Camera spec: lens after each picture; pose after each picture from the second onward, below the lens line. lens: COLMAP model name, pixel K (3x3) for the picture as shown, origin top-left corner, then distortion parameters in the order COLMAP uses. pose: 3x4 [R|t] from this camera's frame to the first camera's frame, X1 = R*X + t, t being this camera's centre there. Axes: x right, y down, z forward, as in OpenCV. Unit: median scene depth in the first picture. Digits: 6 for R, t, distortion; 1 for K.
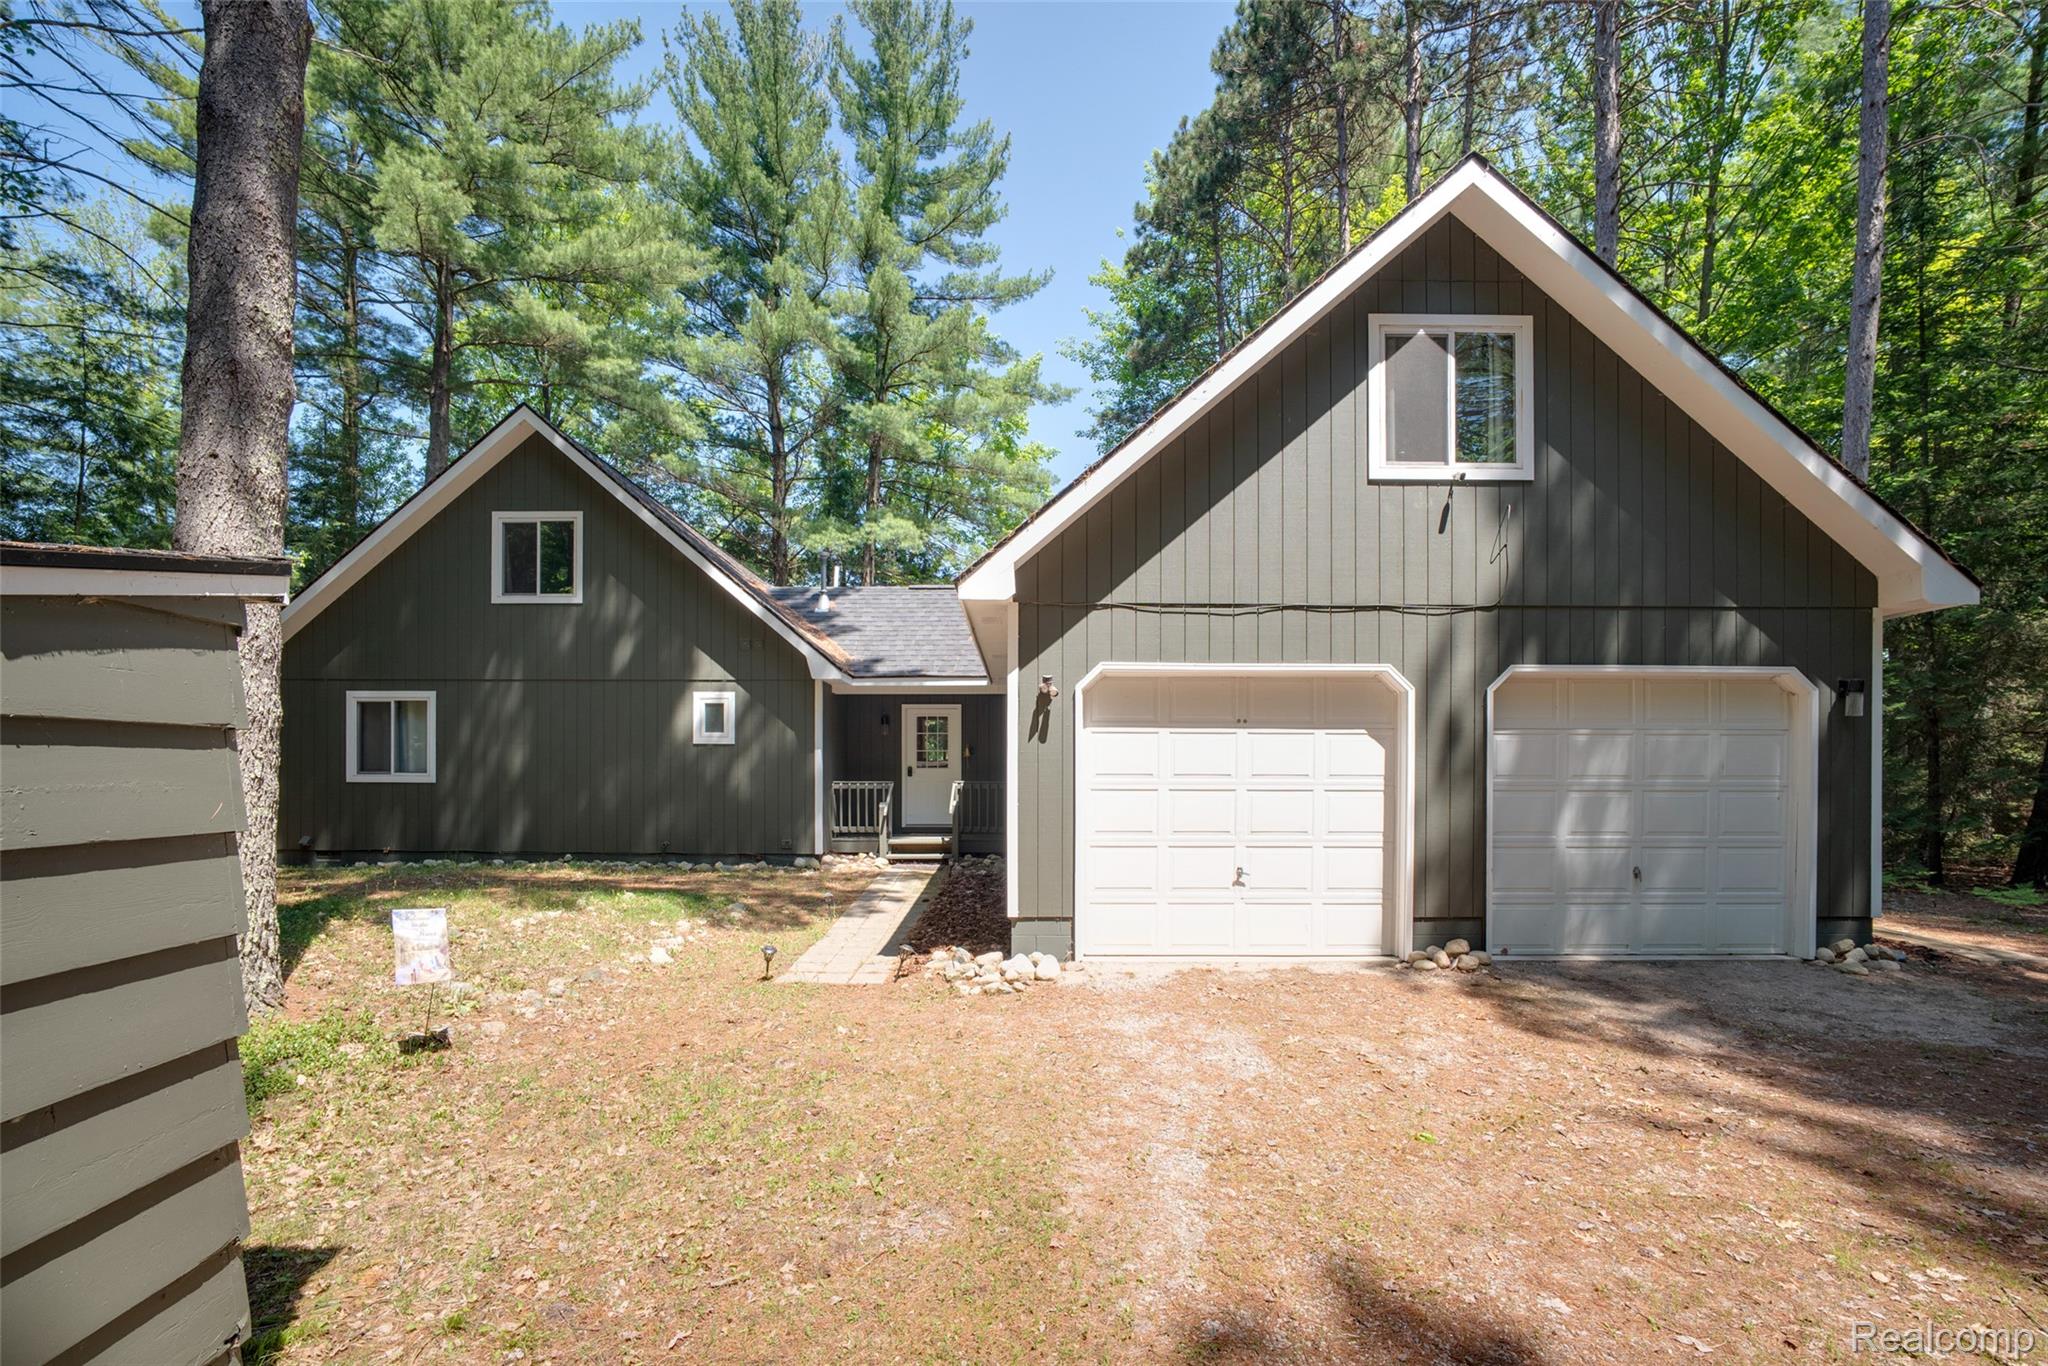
lens RADIAL K [[868.9, 0, 1023.4], [0, 868.9, 781.2], [0, 0, 1]] dist [-0.011671, 0.000078]
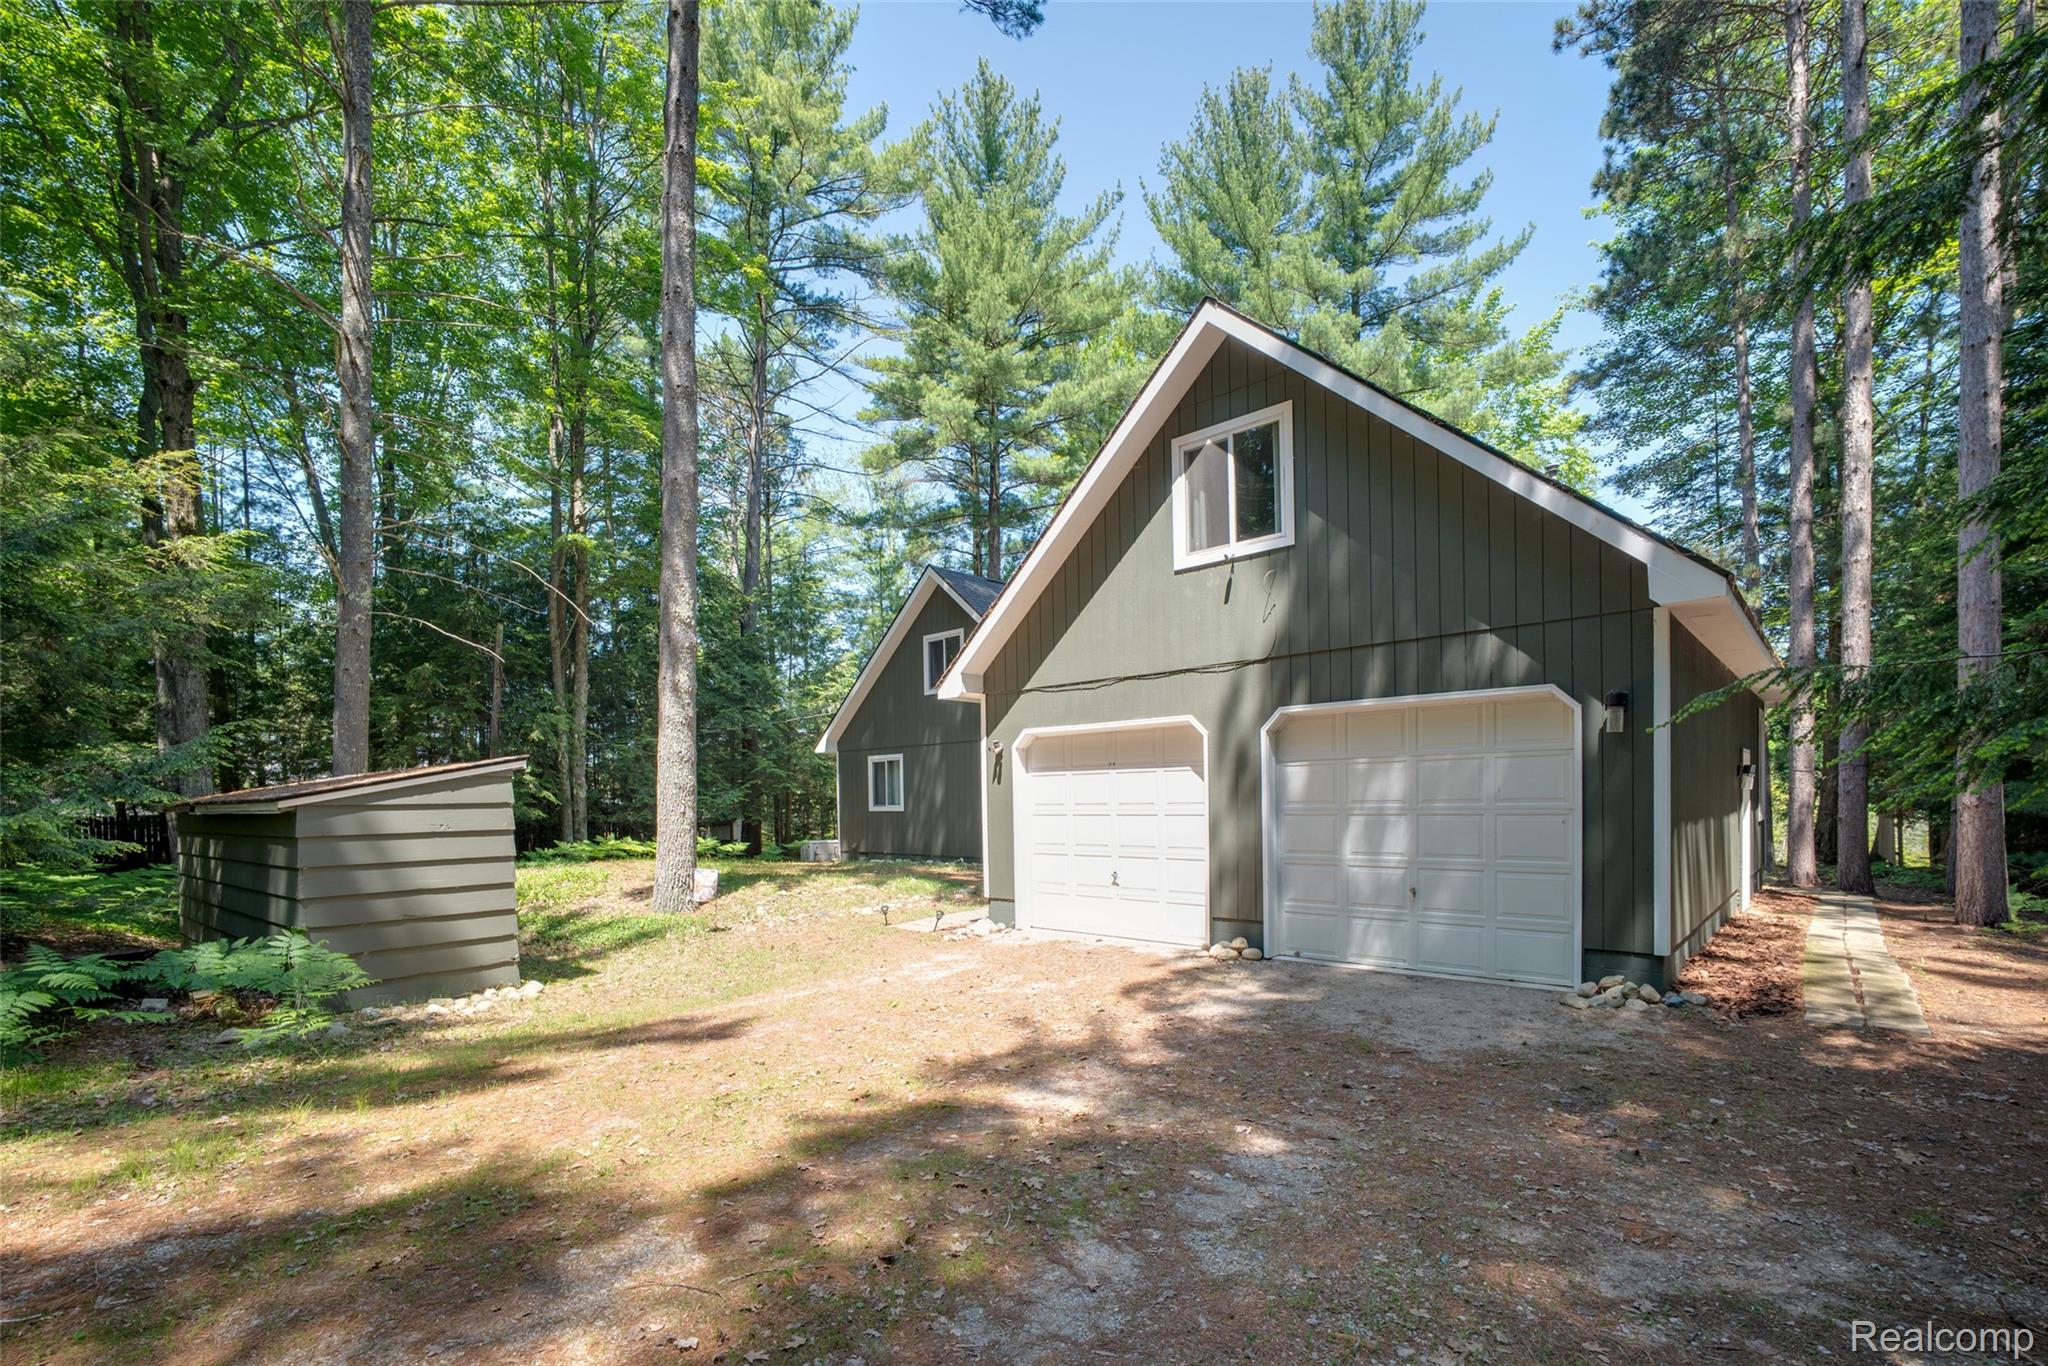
lens RADIAL K [[887.8, 0, 1022.6], [0, 887.8, 823.3], [0, 0, 1]] dist [-0.001203, -0.000080]
pose [[0.734713, 0.002683, -0.678373, 1.119777], [0.013785, 0.999727, 0.018884, -0.005264], [0.678238, -0.023226, 0.734475, -0.118311]]
